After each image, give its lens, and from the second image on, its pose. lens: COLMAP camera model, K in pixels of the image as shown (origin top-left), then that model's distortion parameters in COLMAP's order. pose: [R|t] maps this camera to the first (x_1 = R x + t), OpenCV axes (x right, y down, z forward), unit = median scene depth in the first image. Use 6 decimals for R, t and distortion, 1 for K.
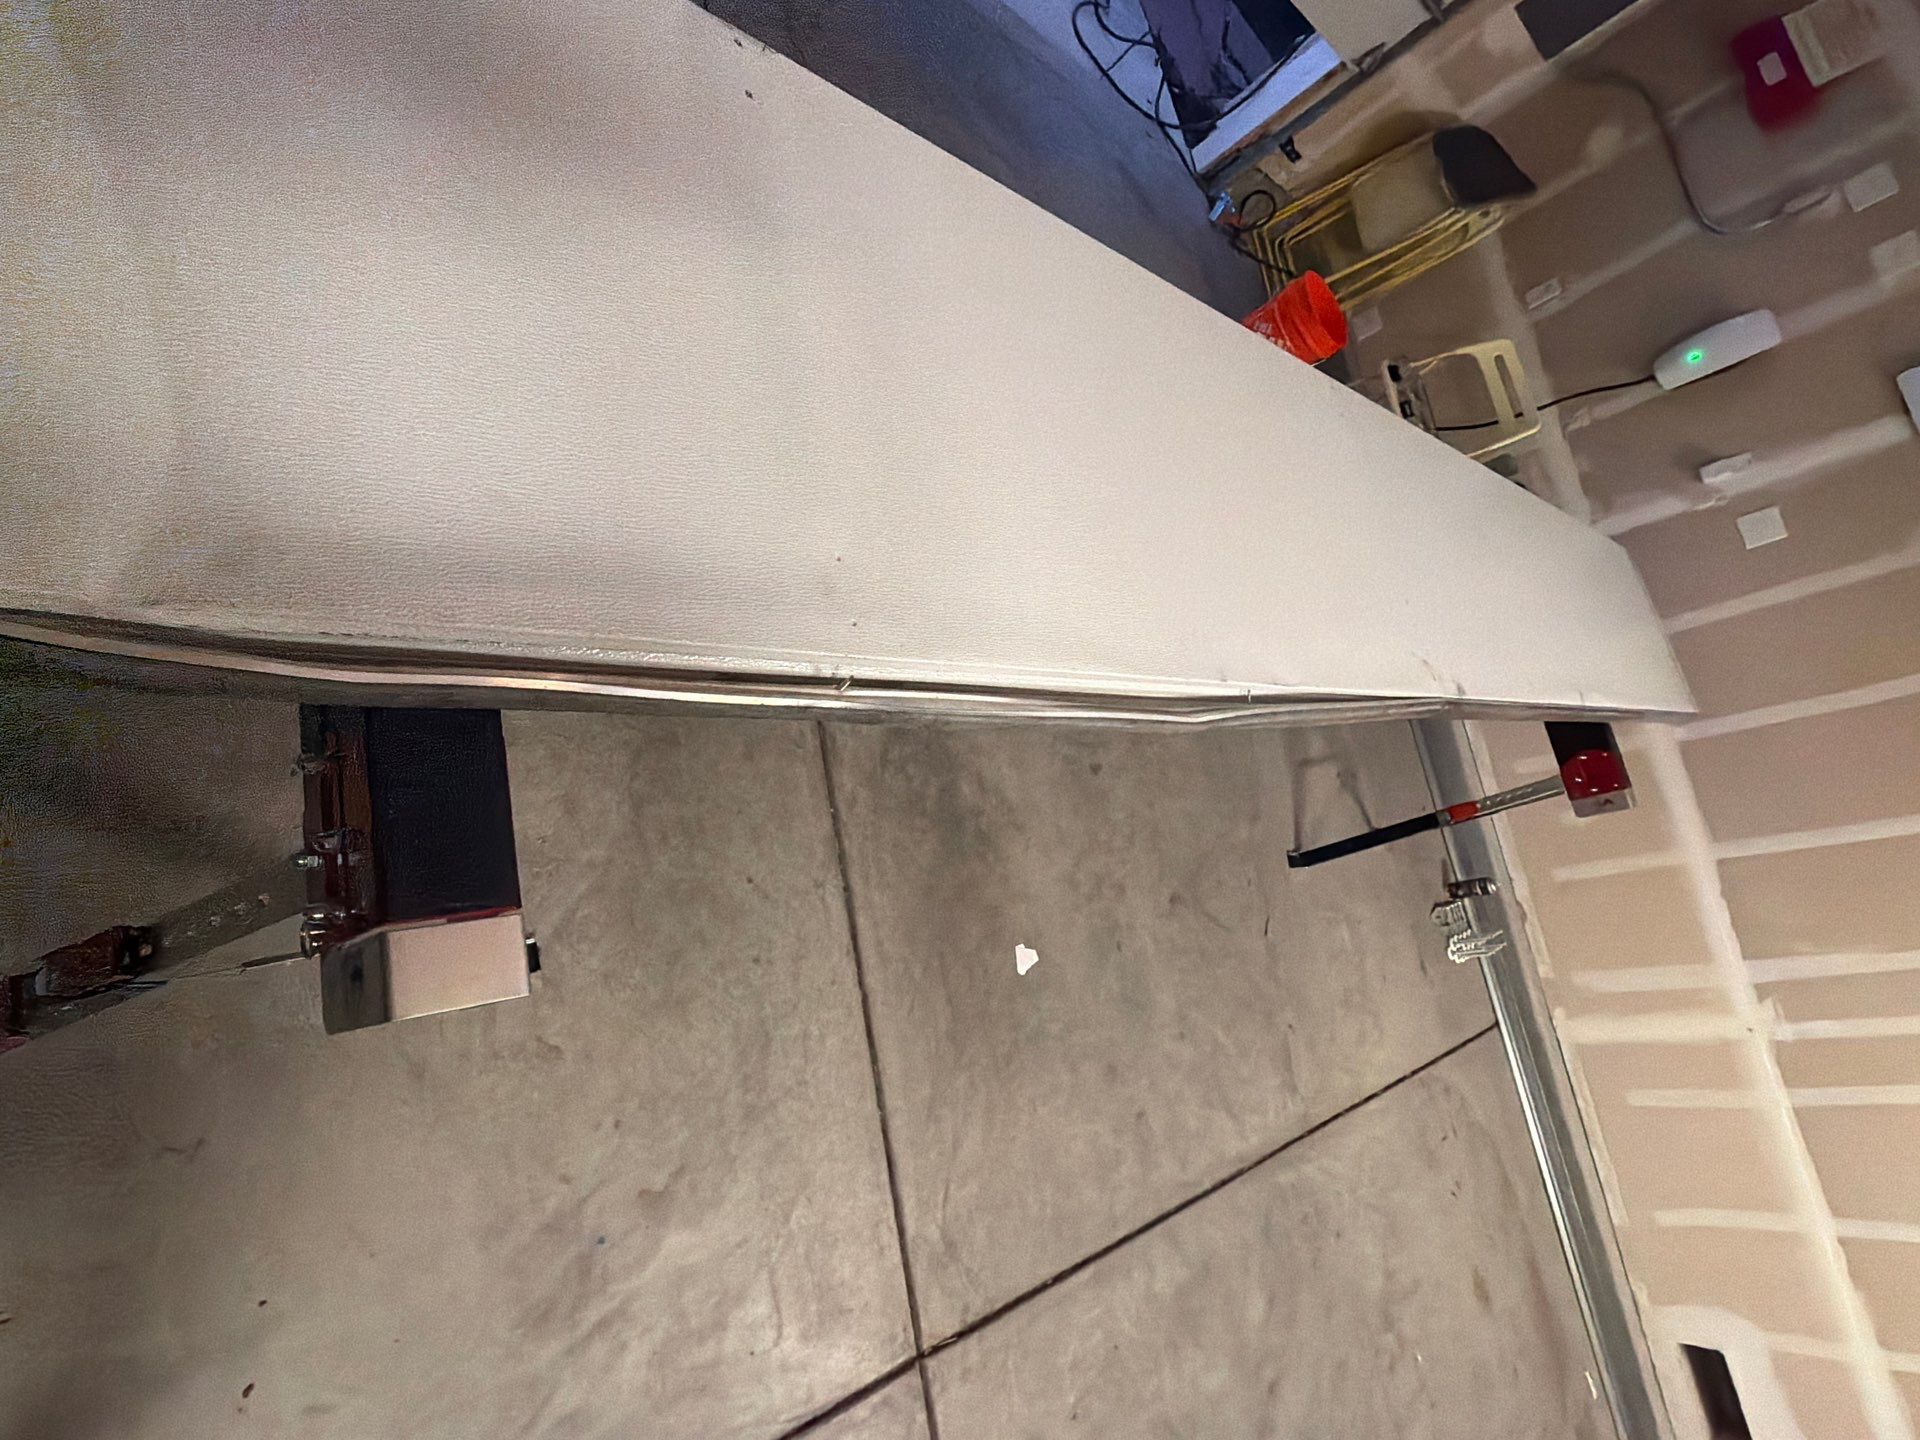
lens RADIAL K [[1004.8, 0, 962.5], [0, 1004.8, 721.3], [0, 0, 1]] dist [0.019323, -0.001683]
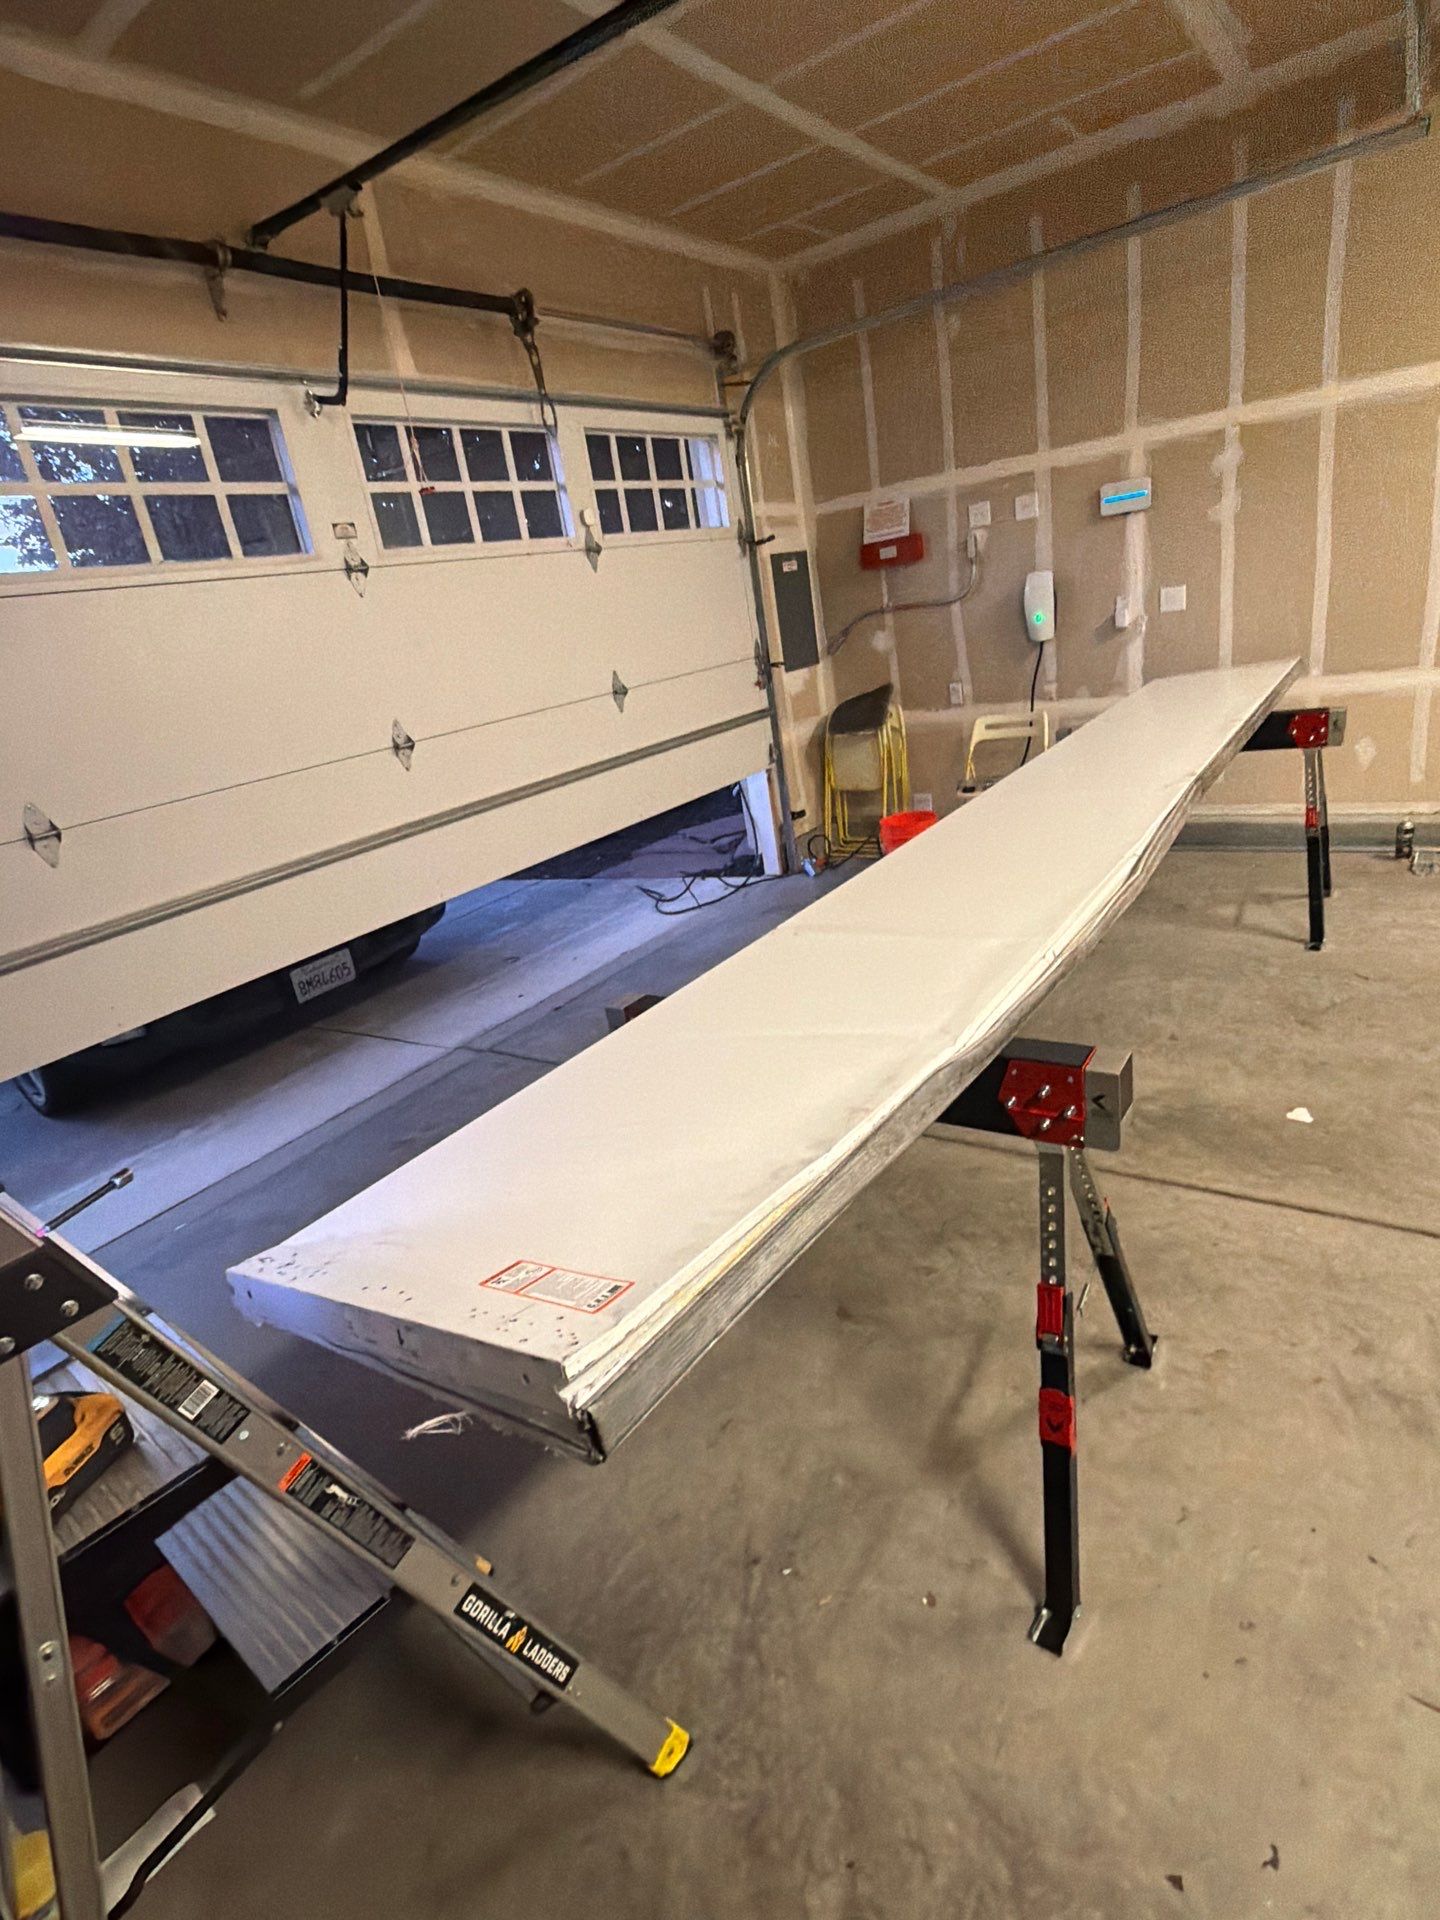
lens RADIAL K [[1004.8, 0, 713.5], [0, 1004.8, 949.2], [0, 0, 1]] dist [0.019323, -0.001683]
pose [[0.441612, -0.878225, 0.183576, -0.185193], [0.828839, 0.320990, -0.458248, 0.078315], [0.343519, 0.354523, 0.869660, -0.271338]]
